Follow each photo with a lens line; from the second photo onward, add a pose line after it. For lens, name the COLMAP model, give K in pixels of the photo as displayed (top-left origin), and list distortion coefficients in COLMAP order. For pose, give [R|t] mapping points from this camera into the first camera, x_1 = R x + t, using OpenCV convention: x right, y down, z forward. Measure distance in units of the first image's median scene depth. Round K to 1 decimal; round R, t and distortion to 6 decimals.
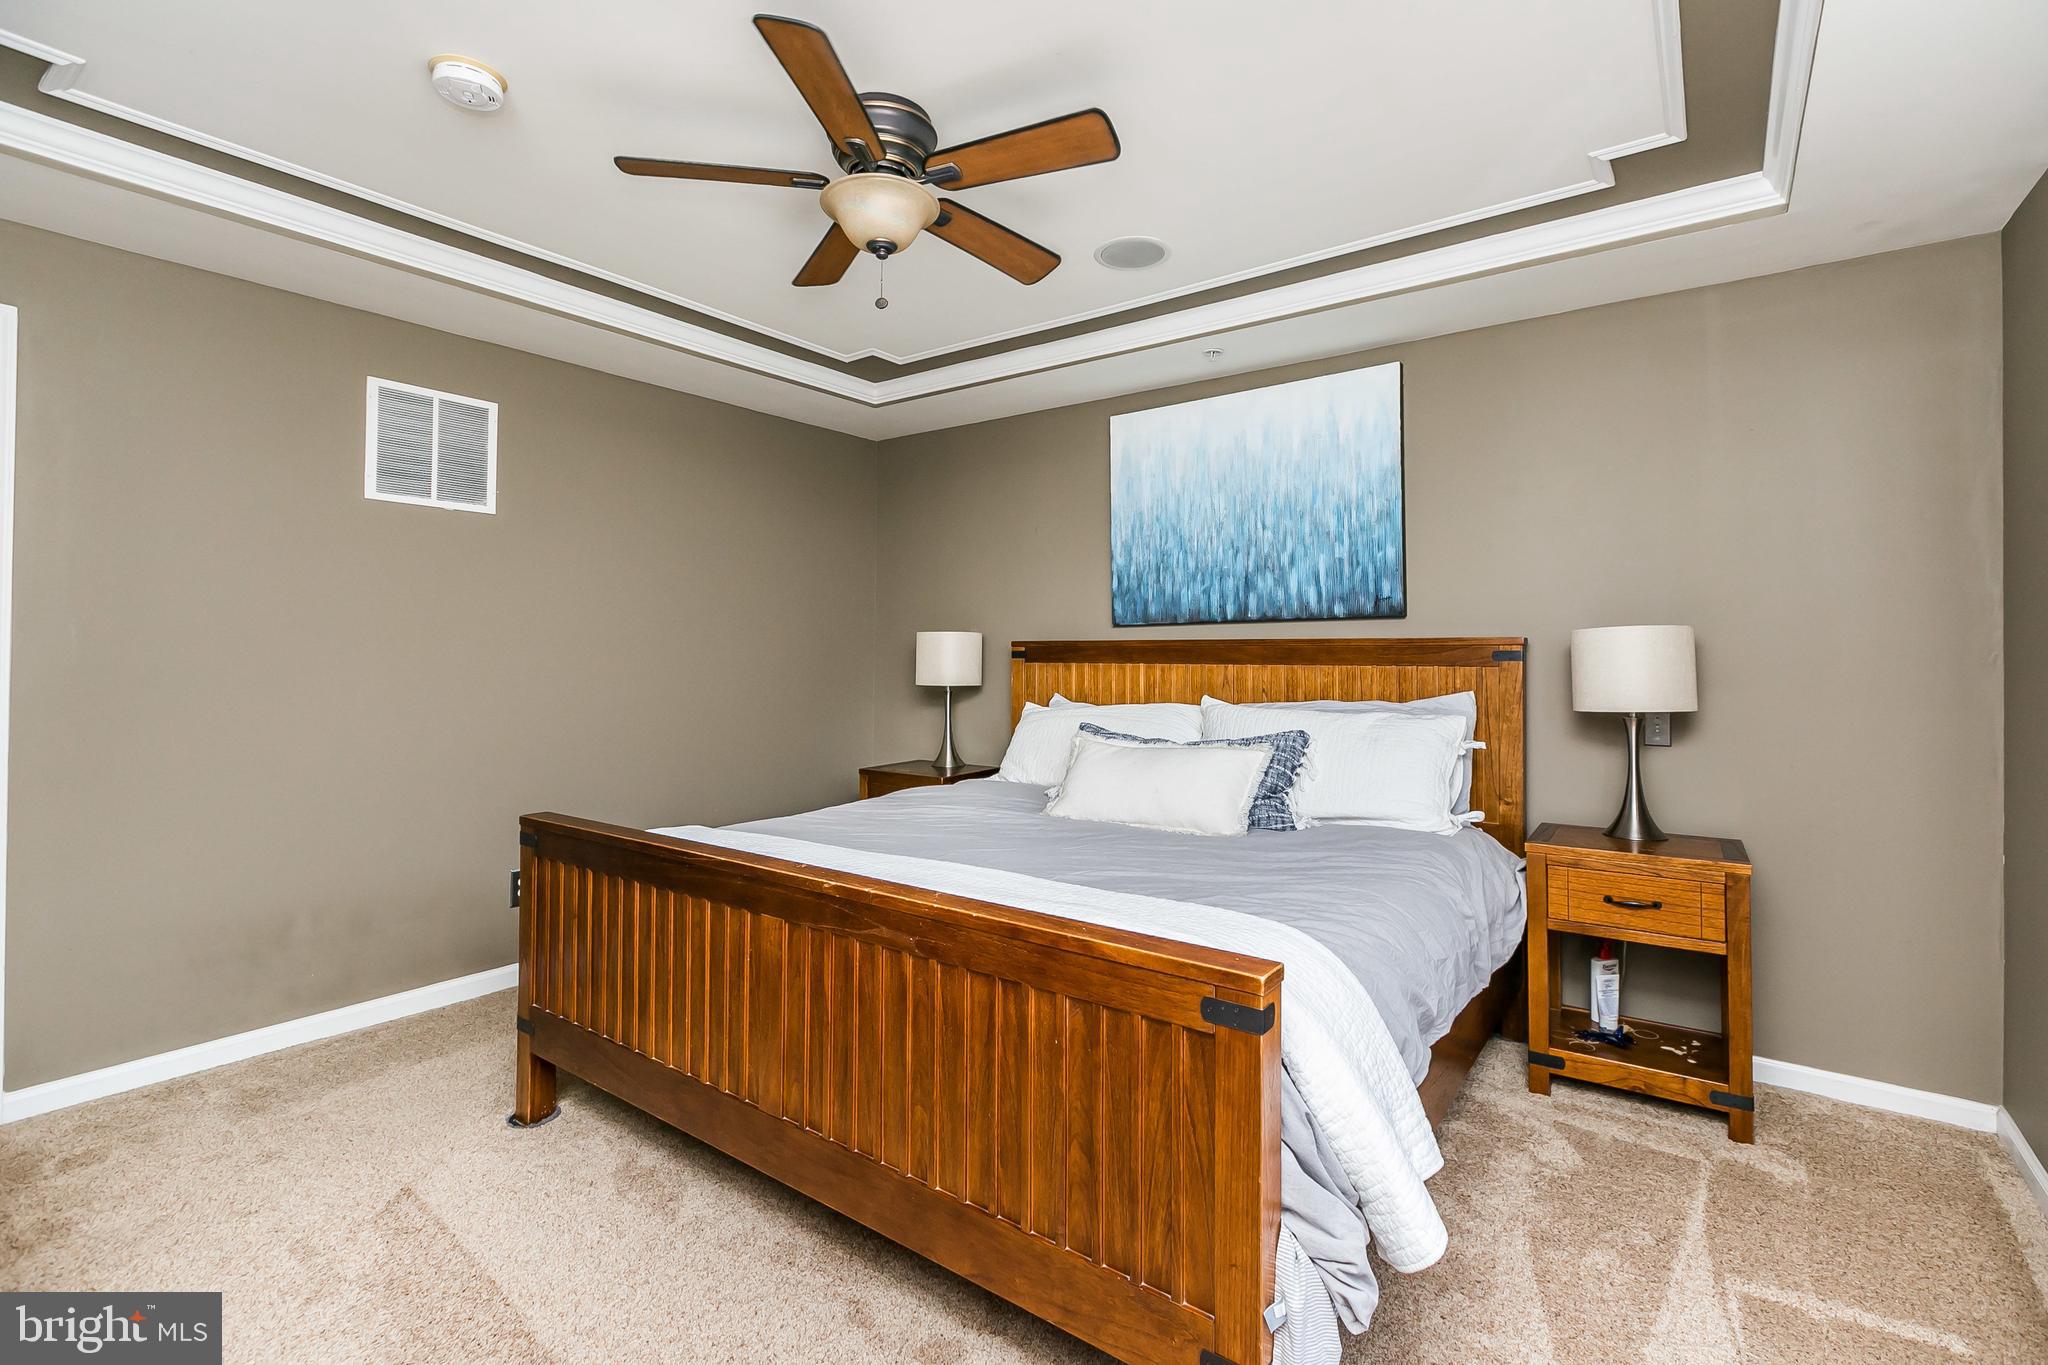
lens RADIAL K [[944.0, 0, 1028.0], [0, 944.0, 667.0], [0, 0, 1]] dist [0.000922, 0.000355]
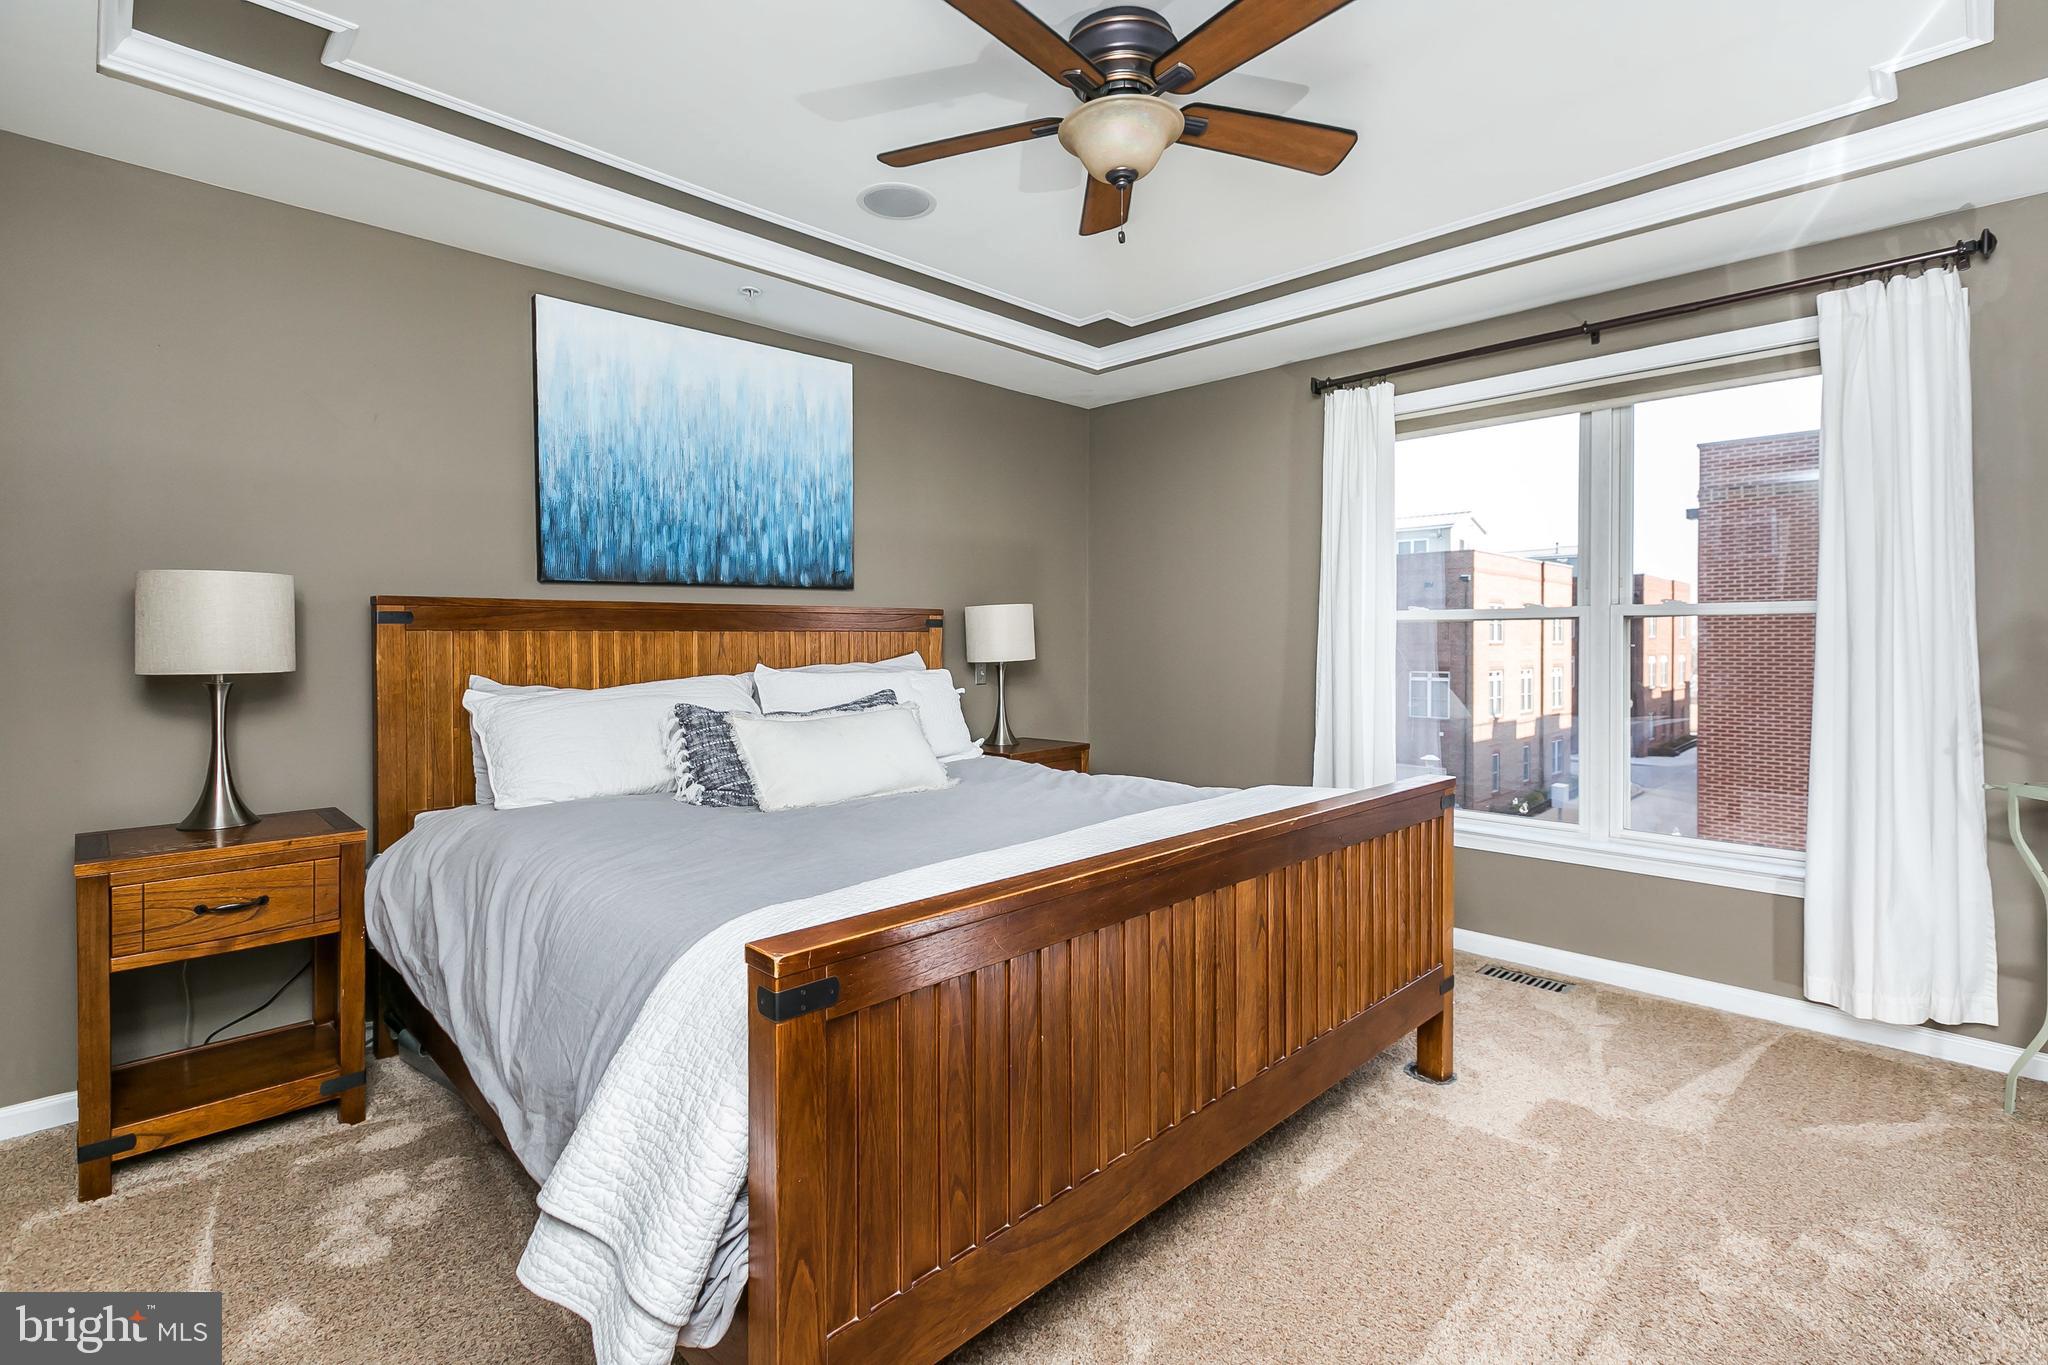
lens RADIAL K [[944.0, 0, 1028.0], [0, 944.0, 667.0], [0, 0, 1]] dist [0.000922, 0.000355]
pose [[0.157084, -0.035238, 0.986956, -0.646146], [0.015978, 0.999323, 0.033136, 0.006219], [-0.987456, 0.010564, 0.157540, 0.561003]]
